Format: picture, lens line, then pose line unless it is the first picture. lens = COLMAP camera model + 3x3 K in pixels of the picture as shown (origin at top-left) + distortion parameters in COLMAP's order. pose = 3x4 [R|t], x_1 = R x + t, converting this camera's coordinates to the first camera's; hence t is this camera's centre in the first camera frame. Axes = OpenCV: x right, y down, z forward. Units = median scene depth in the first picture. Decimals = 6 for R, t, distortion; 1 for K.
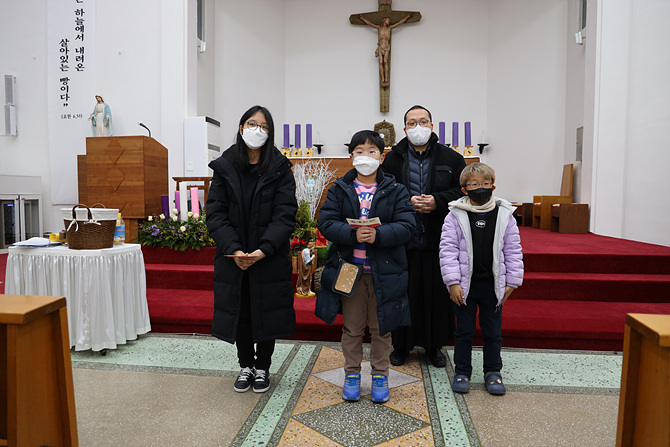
lens RADIAL K [[461.9, 0, 335.0], [0, 461.9, 223.5], [0, 0, 1]] dist [-0.097212, 0.072566]
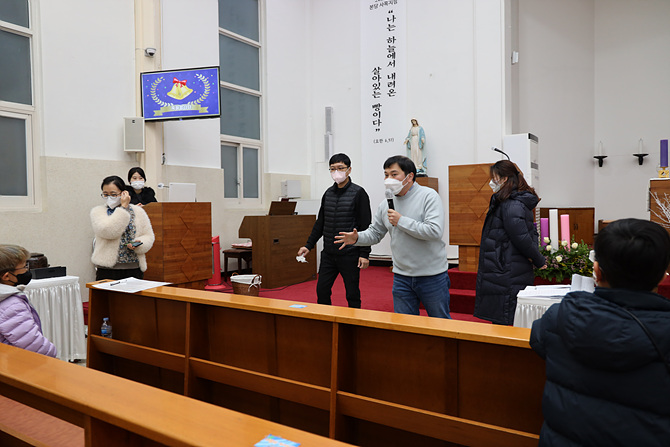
lens RADIAL K [[504.9, 0, 335.0], [0, 504.9, 223.5], [0, 0, 1]] dist [-0.041779, 0.004880]
pose [[0.896942, -0.000243, -0.442147, -0.197505], [-0.011814, 0.999630, -0.024515, -0.020969], [0.441990, 0.027212, 0.896607, -0.094877]]
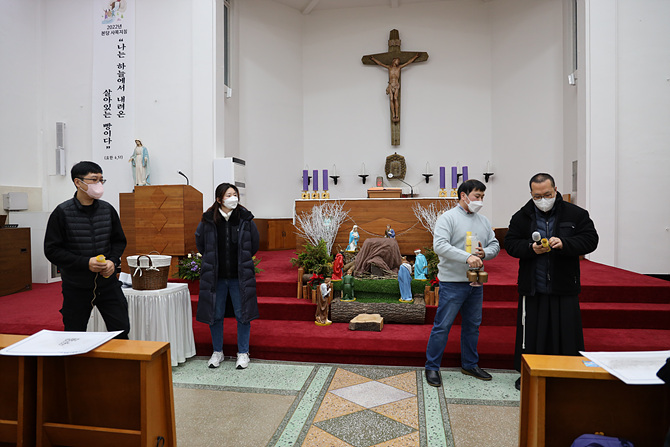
lens RADIAL K [[459.6, 0, 335.0], [0, 459.6, 223.5], [0, 0, 1]] dist [-0.105438, 0.082788]
pose [[0.999154, -0.011345, -0.039520, 0.008729], [0.009990, 0.999361, -0.034328, -0.034668], [0.039884, 0.033905, 0.998629, -0.102781]]
